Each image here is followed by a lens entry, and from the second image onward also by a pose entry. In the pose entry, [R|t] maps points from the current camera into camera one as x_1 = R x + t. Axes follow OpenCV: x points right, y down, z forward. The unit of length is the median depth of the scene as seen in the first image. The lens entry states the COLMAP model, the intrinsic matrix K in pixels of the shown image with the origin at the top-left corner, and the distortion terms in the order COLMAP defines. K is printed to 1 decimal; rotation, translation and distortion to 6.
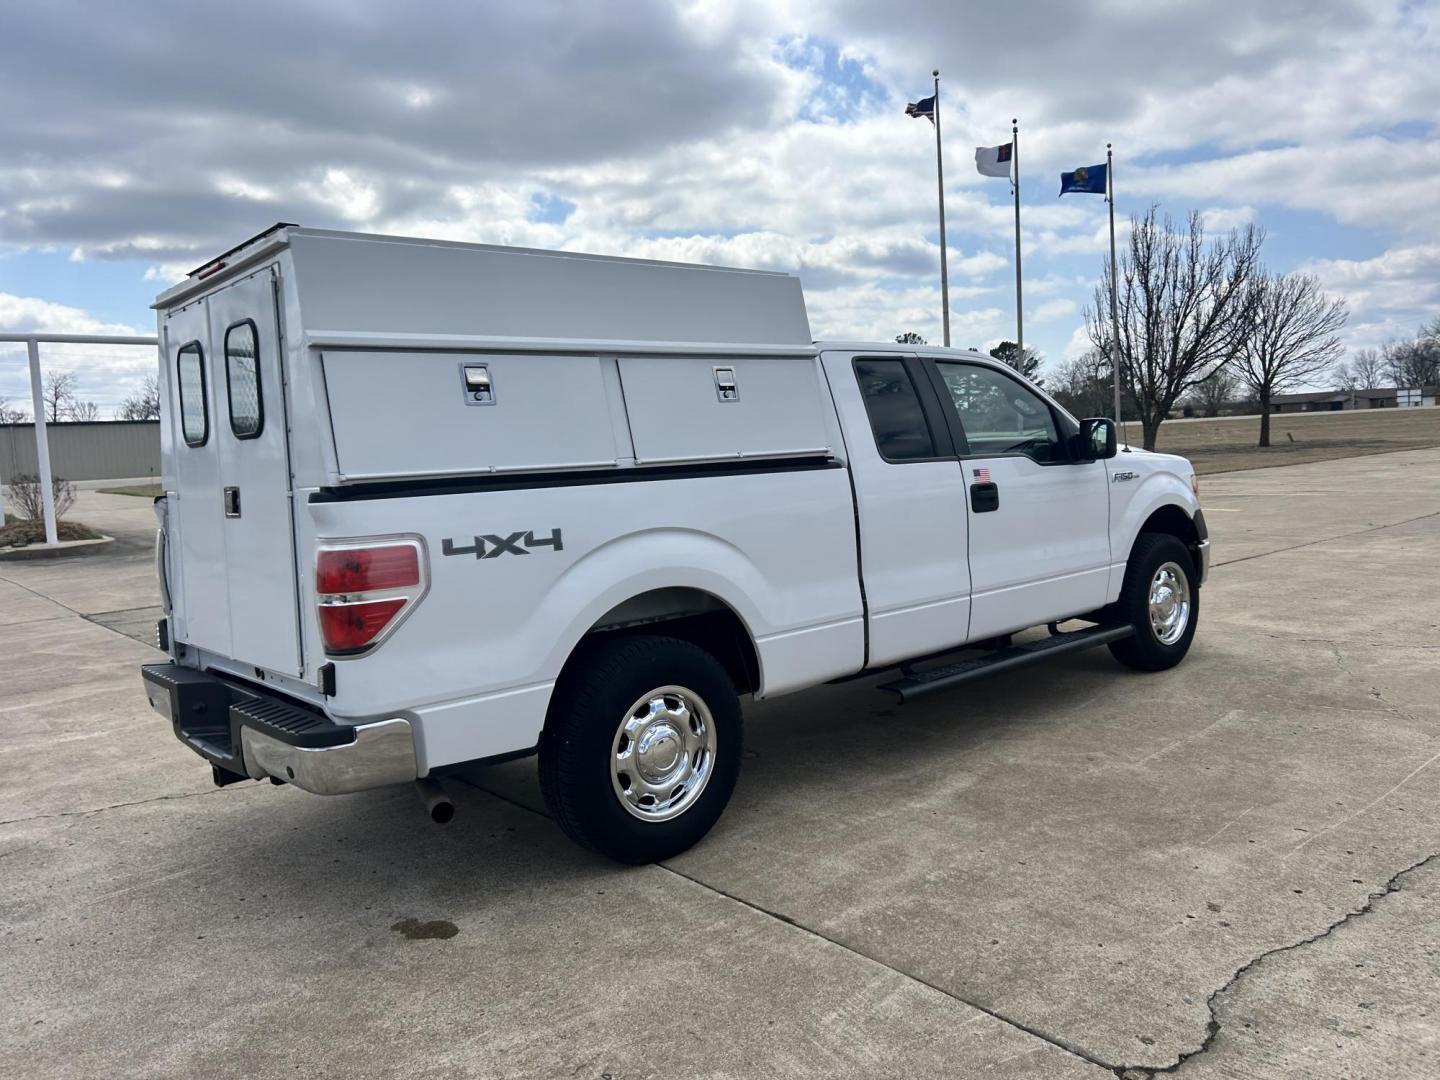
lens RADIAL K [[1098.4, 0, 731.6], [0, 1098.4, 520.3], [0, 0, 1]] dist [0.039058, -0.047785]
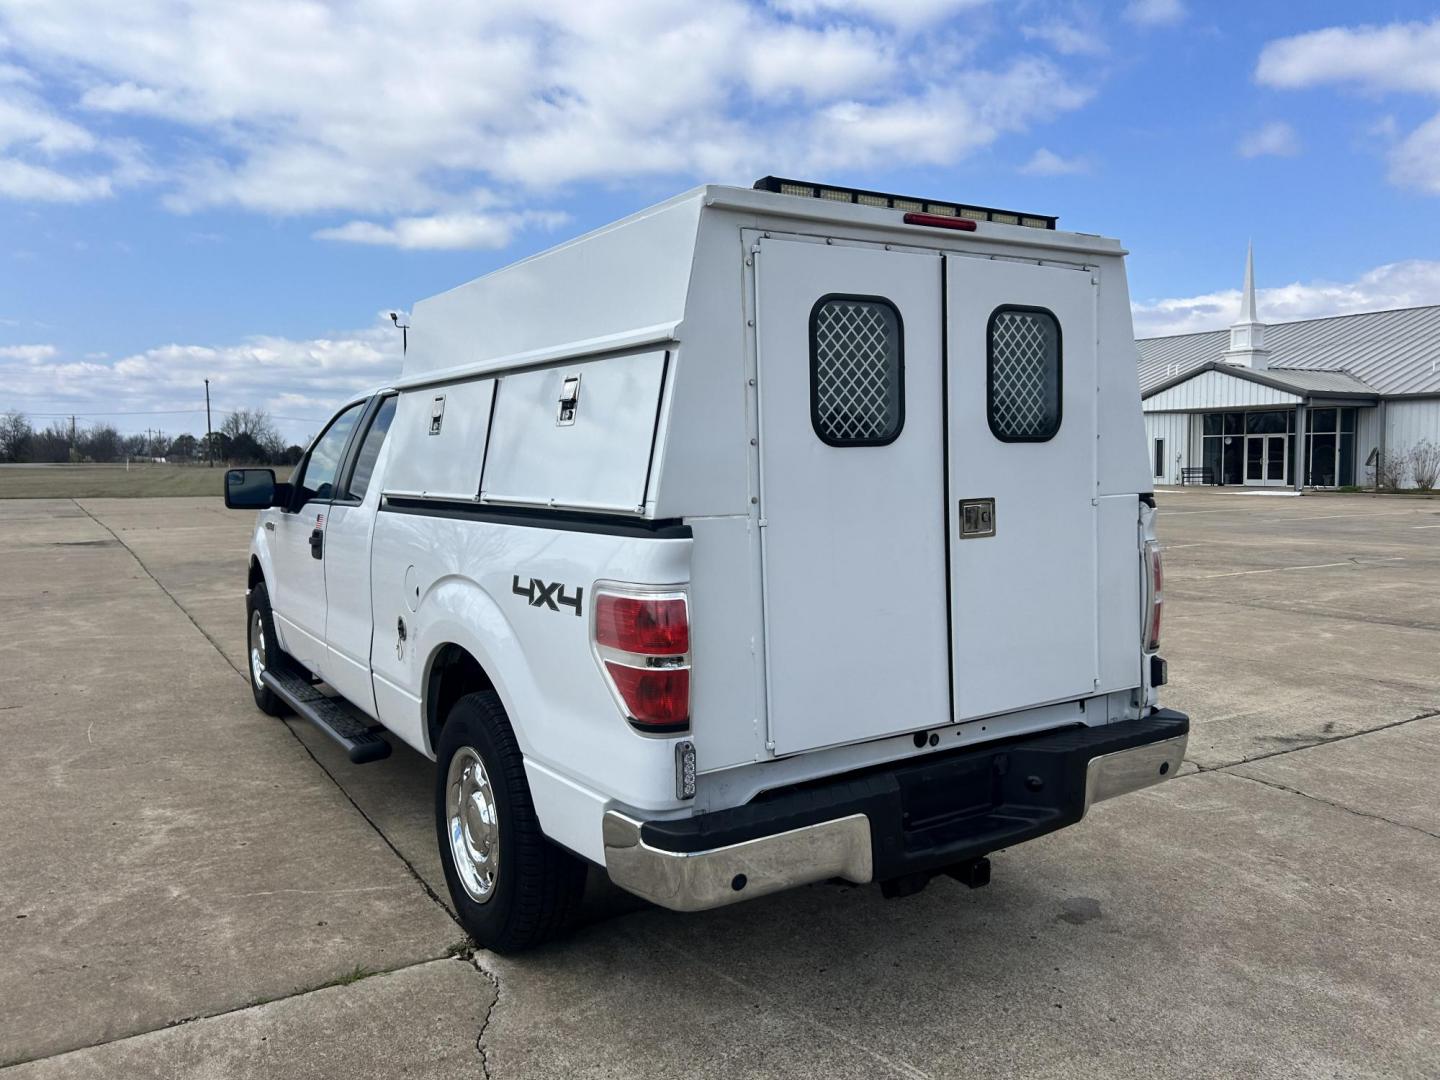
lens RADIAL K [[1098.4, 0, 731.6], [0, 1098.4, 520.3], [0, 0, 1]] dist [0.039058, -0.047785]
pose [[0.146965, -0.008180, 0.989108, -1.223350], [0.072383, 0.997374, -0.002507, -0.024064], [-0.986490, 0.071963, 0.147172, 1.018976]]
